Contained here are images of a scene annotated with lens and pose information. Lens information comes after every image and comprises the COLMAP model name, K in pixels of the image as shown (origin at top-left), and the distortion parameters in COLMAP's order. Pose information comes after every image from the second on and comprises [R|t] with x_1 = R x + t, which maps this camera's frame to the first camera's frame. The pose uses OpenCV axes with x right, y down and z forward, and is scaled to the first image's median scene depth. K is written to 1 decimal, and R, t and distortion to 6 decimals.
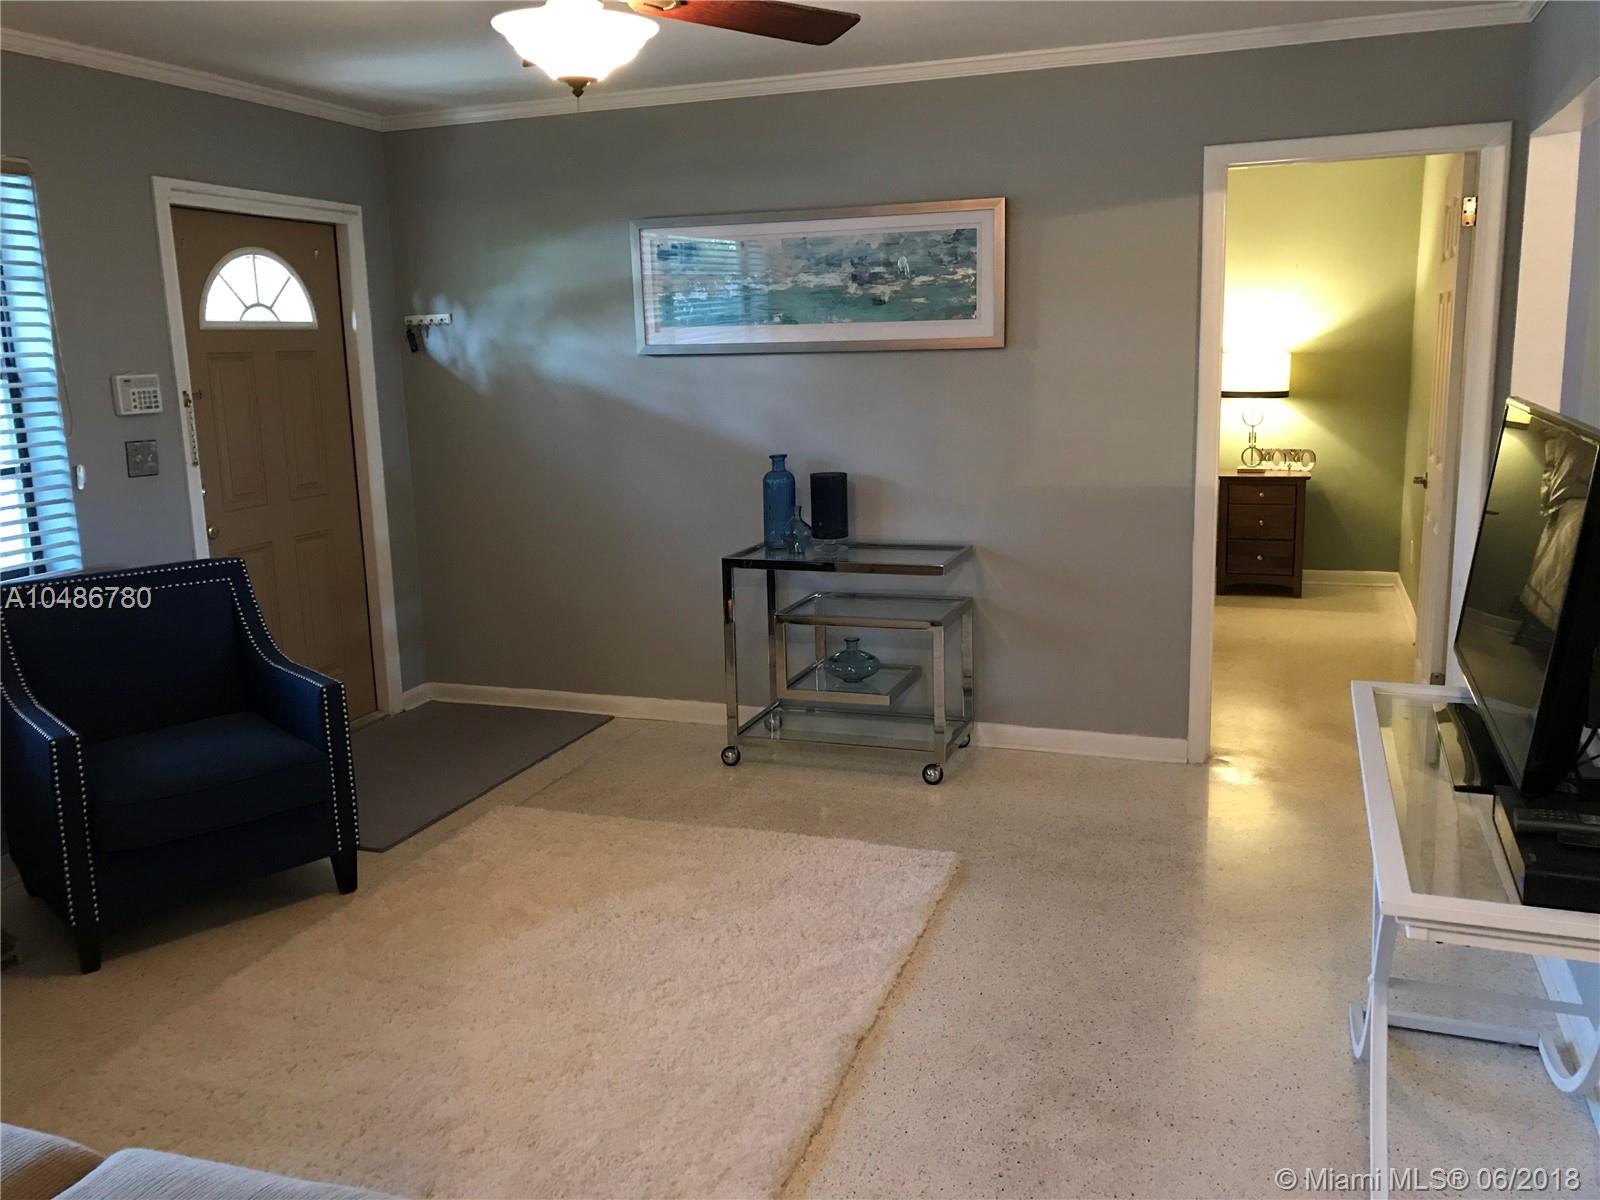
lens RADIAL K [[1302.2, 0, 784.5], [0, 1302.2, 586.8], [0, 0, 1]] dist [0.006298, 0.010375]
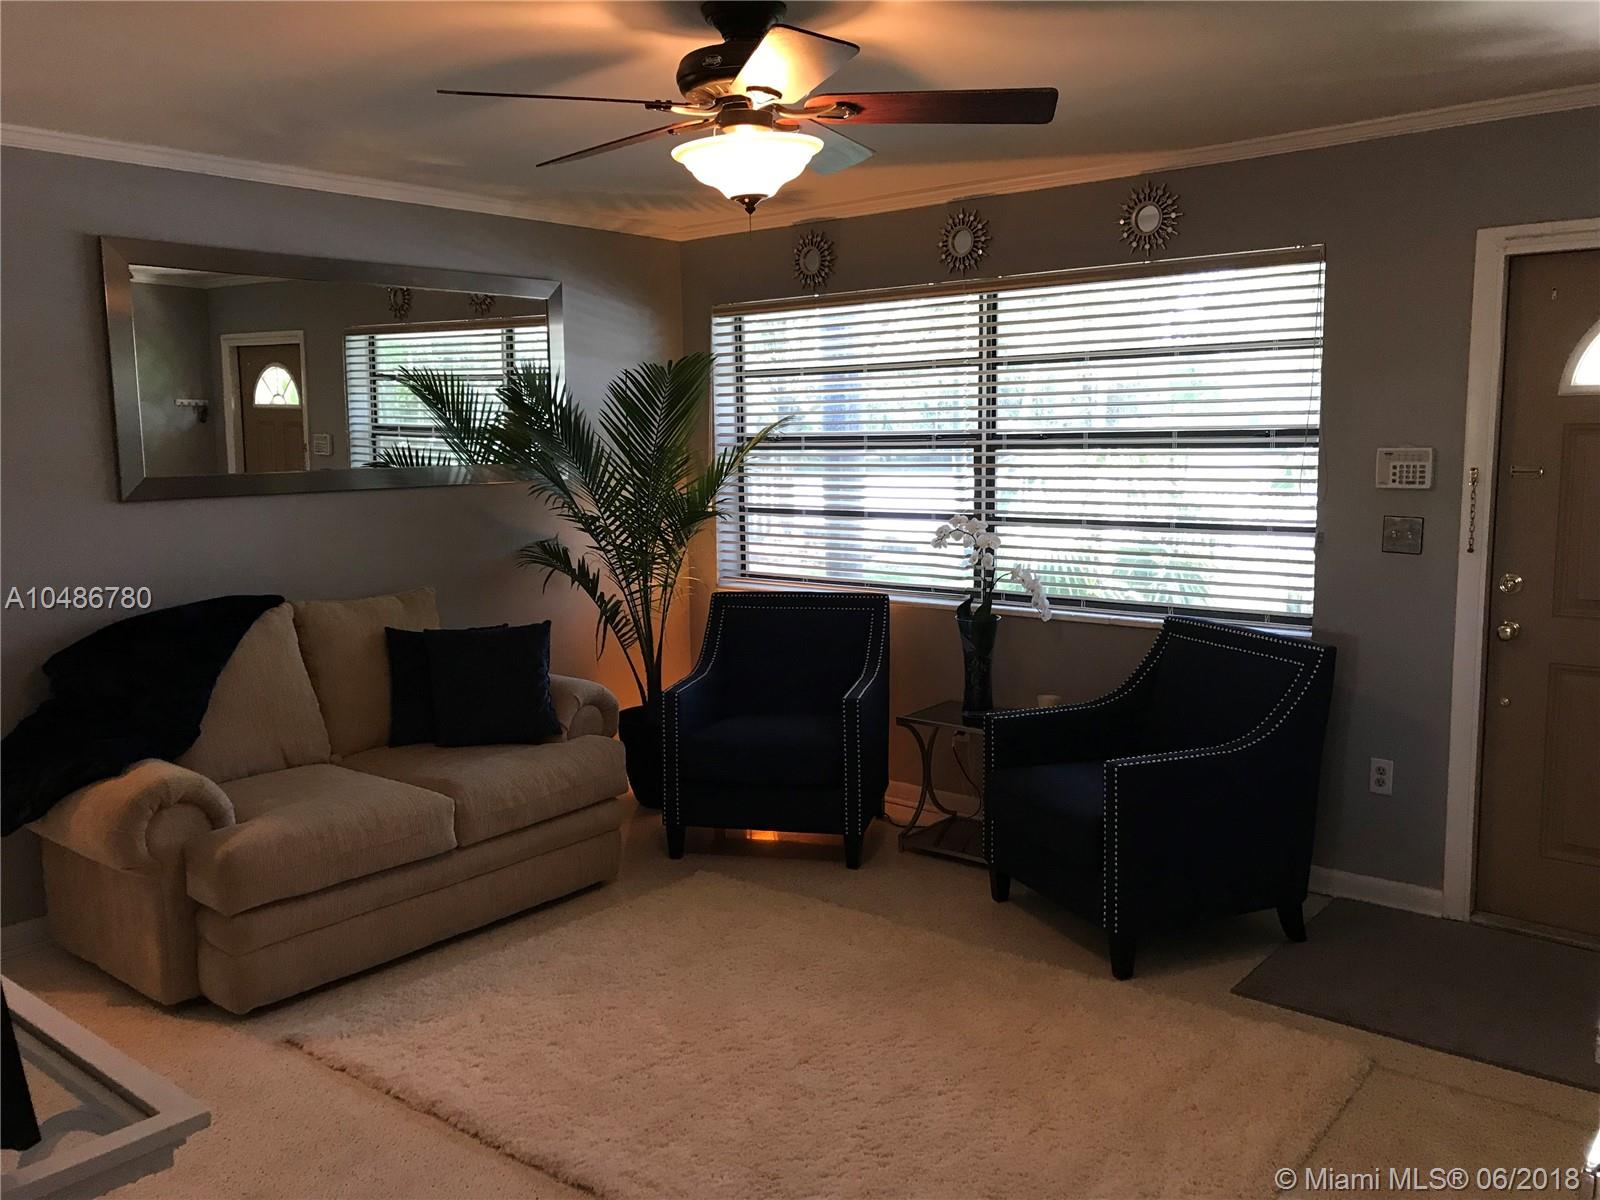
lens RADIAL K [[1302.2, 0, 784.5], [0, 1302.2, 586.8], [0, 0, 1]] dist [0.006298, 0.010375]
pose [[-0.328549, 0.142638, -0.933654, 0.553729], [-0.154749, 0.967042, 0.202194, -0.186627], [0.931723, 0.210913, -0.295647, 0.881110]]
